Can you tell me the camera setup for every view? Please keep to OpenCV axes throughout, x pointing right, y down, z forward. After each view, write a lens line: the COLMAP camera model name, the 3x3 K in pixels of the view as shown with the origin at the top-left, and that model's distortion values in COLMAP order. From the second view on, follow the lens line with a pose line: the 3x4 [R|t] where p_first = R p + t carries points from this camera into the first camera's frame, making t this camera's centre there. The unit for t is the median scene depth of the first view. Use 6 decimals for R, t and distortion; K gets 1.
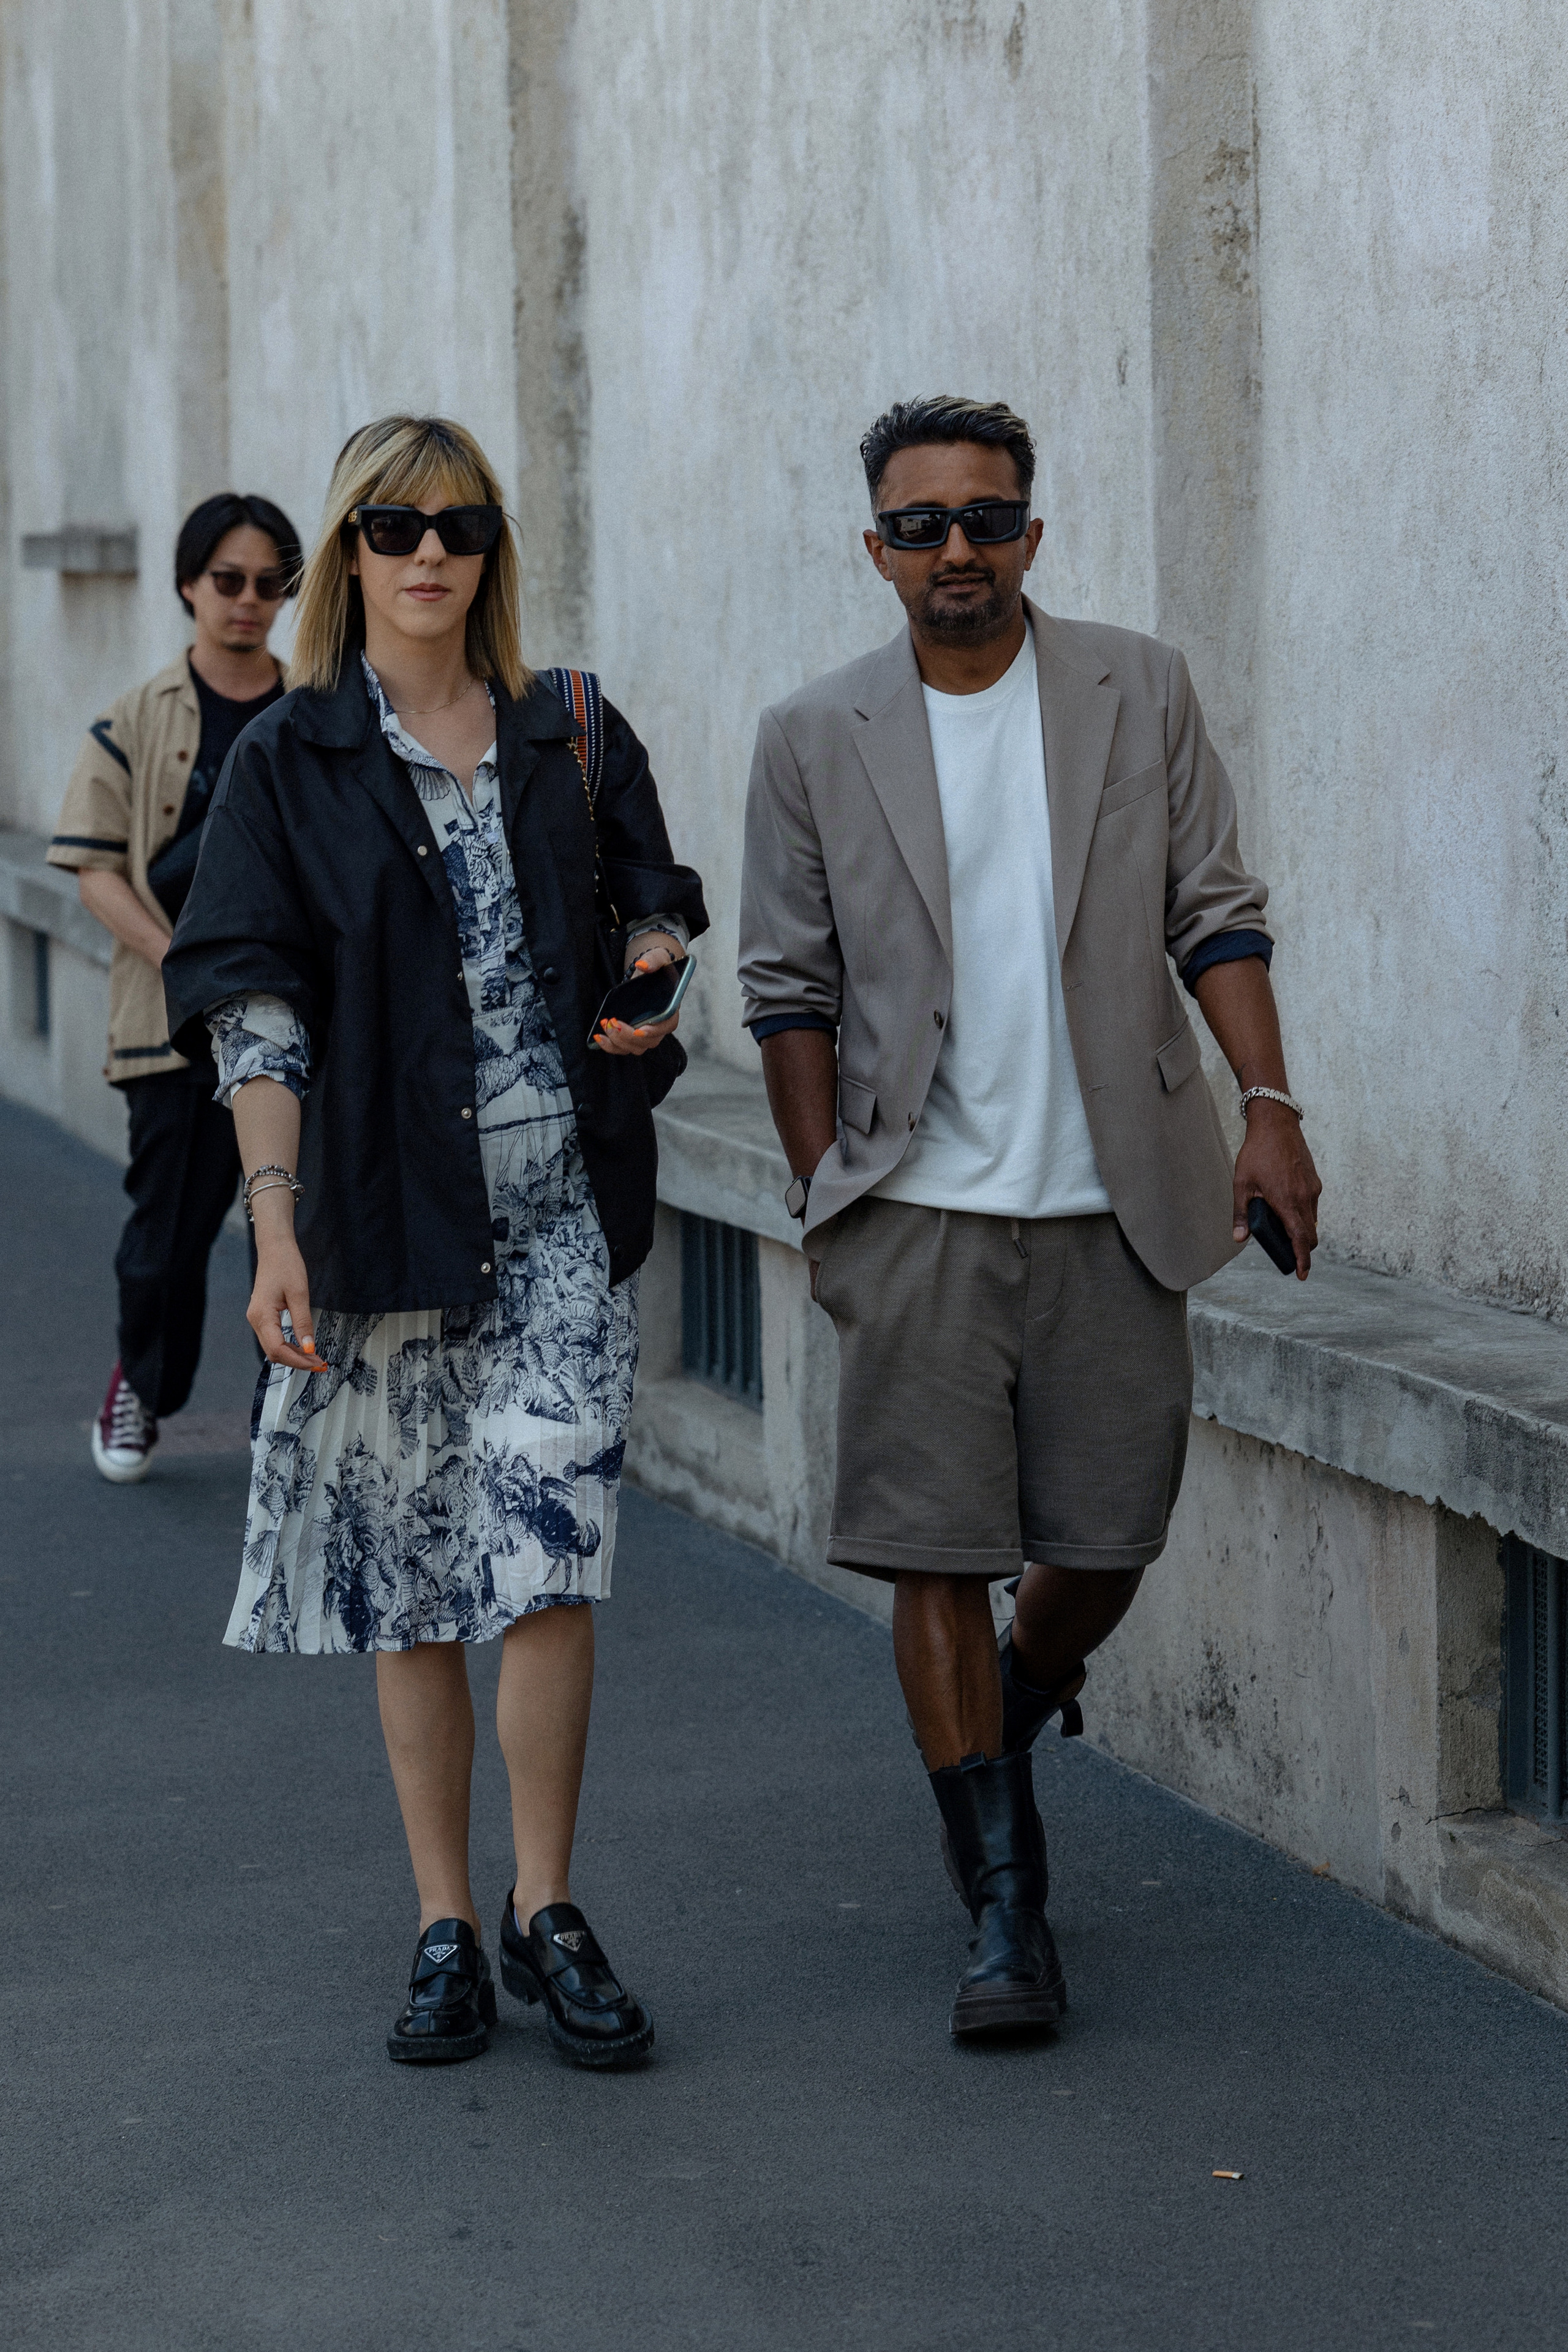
lens RADIAL K [[8174.6, 0, 782.0], [0, 8174.6, 1310.0], [0, 0, 1]] dist [-0.160499, 0.067752]
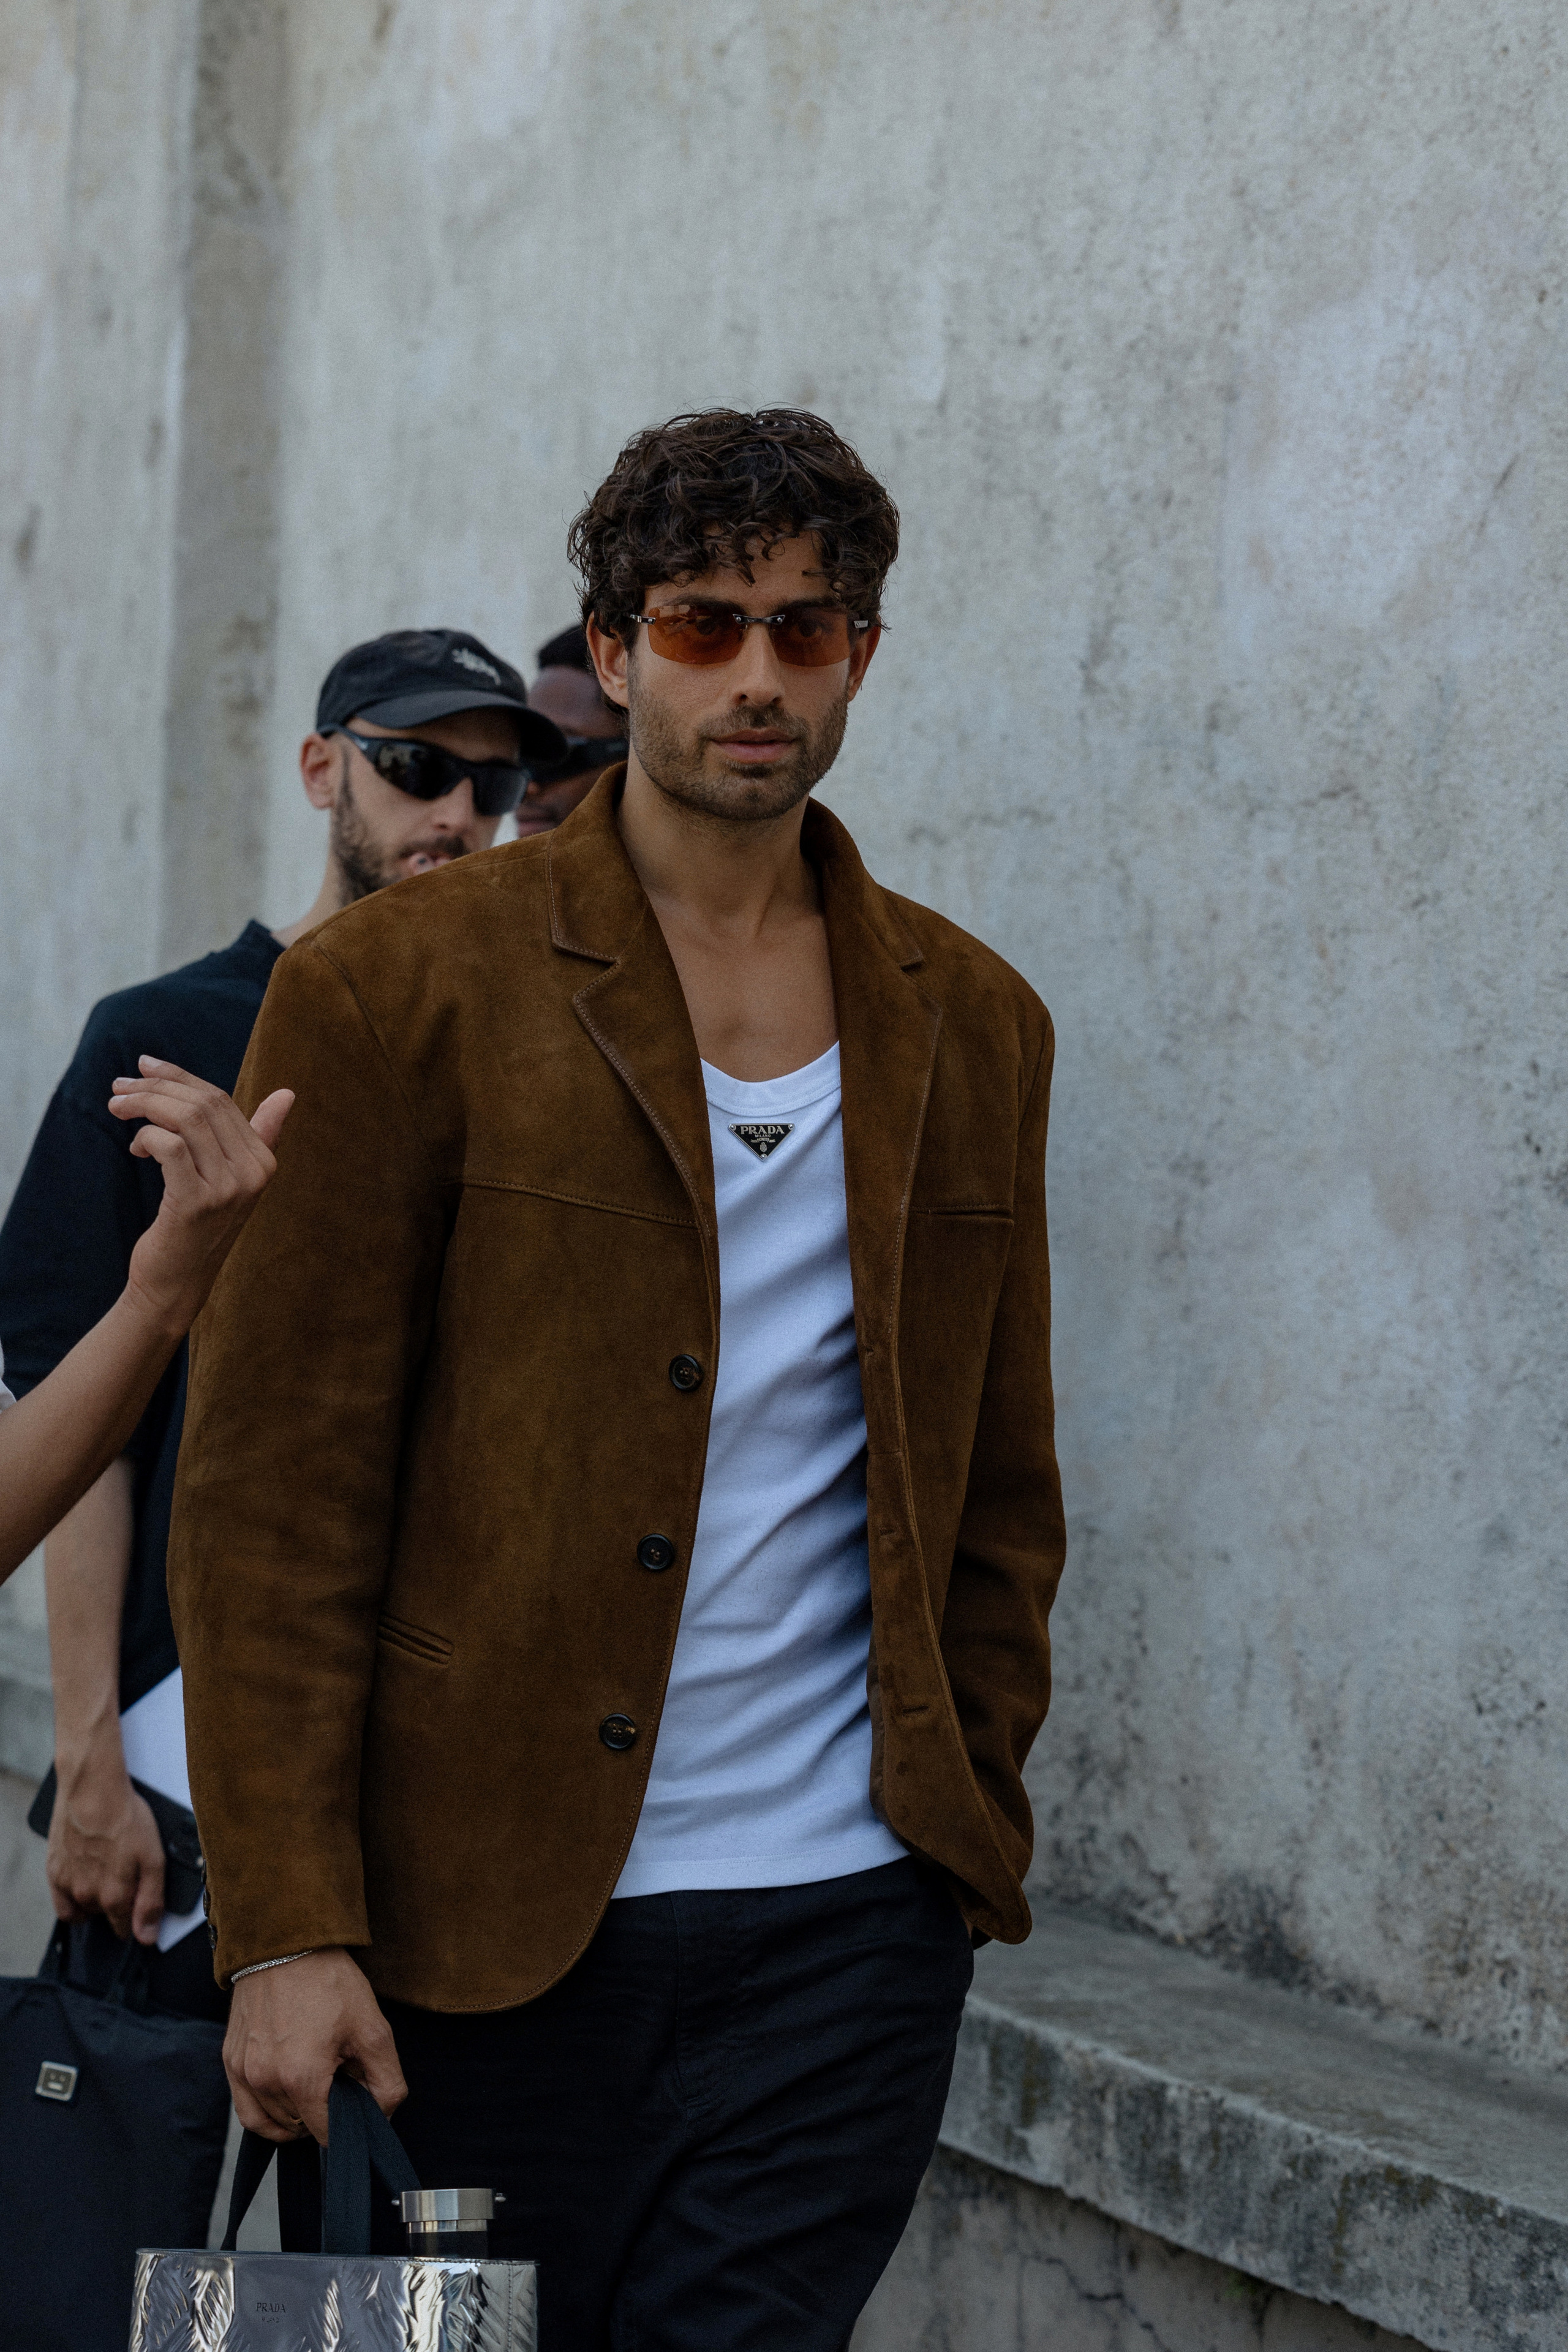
lens RADIAL K [[6243.5, 0, 706.6], [0, 6243.5, 1172.7], [0, 0, 1]] dist [-0.233729, 0.292771]
pose [[0.985181, 0.054100, 0.162765, -0.013258], [-0.038432, 0.994452, -0.097917, 0.004245], [-0.167159, 0.090211, 0.981794, 0.209551]]
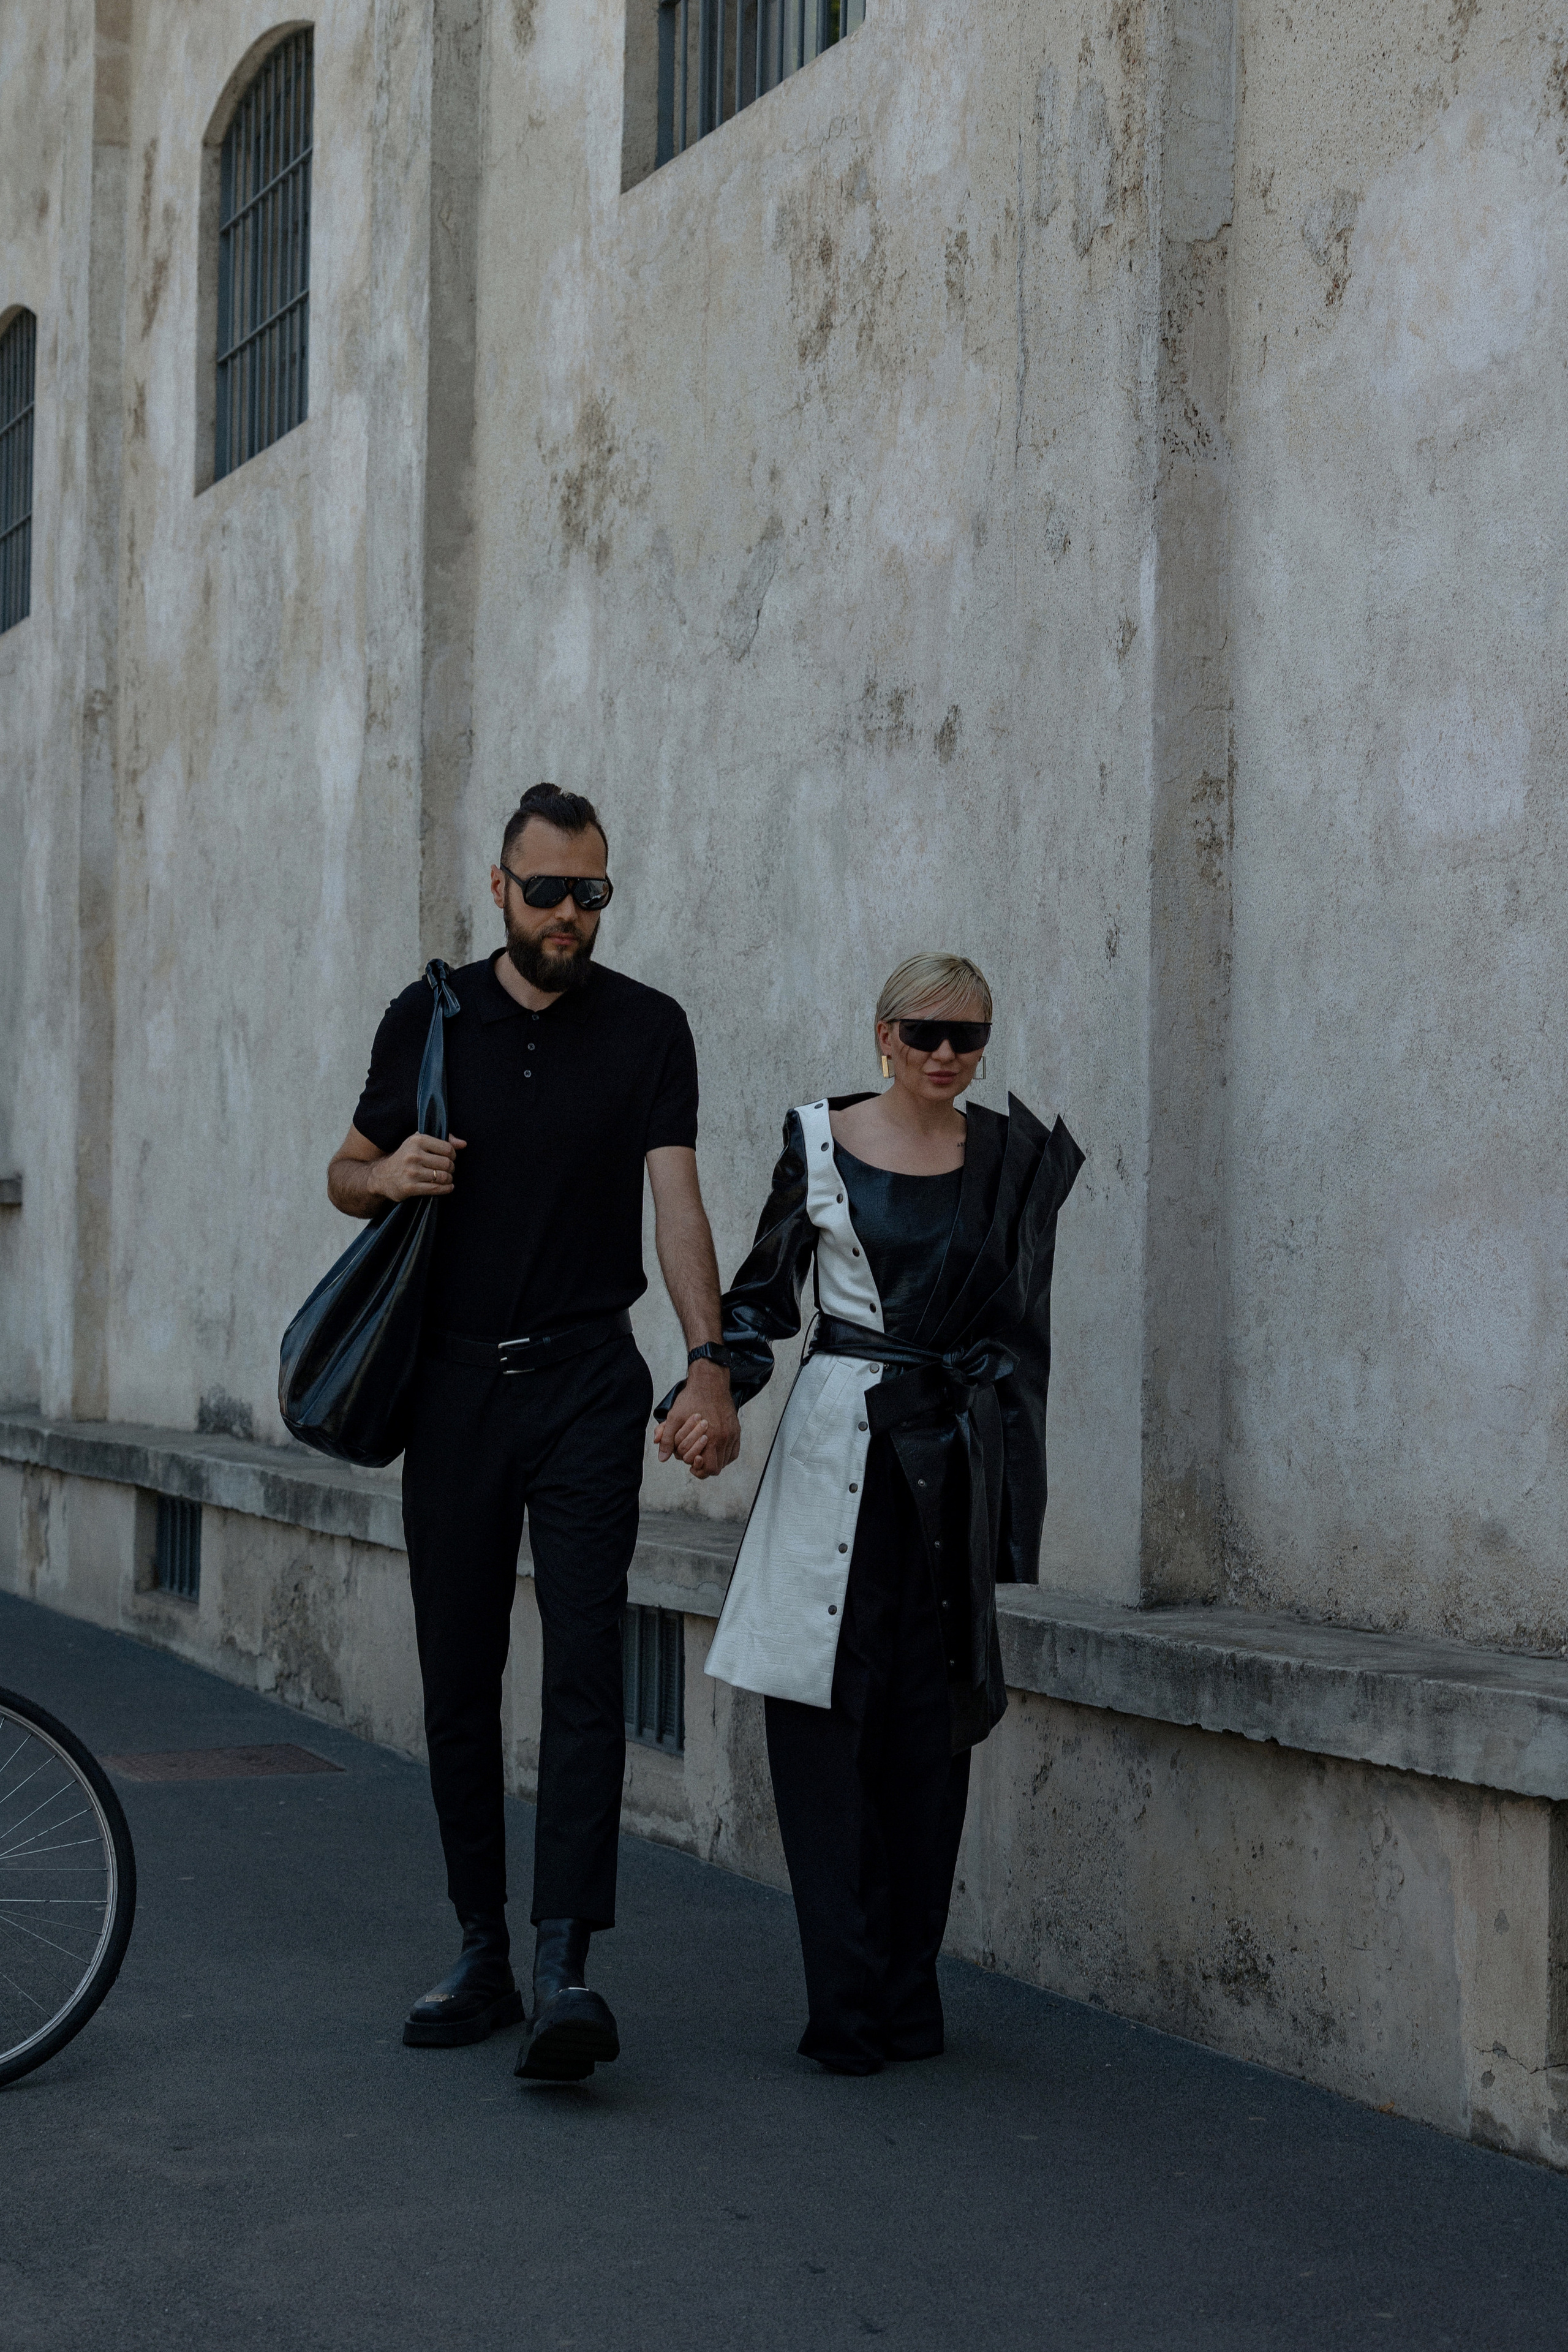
lens RADIAL K [[4654.7, 0, 784.0], [0, 4654.7, 1168.2], [0, 0, 1]] dist [0.051885, -0.408284]
pose [[0.990894, 0.030582, 0.131122, -0.110538], [-0.014509, 0.992445, -0.121826, 0.013318], [-0.133857, 0.118815, 0.983852, 0.273113]]
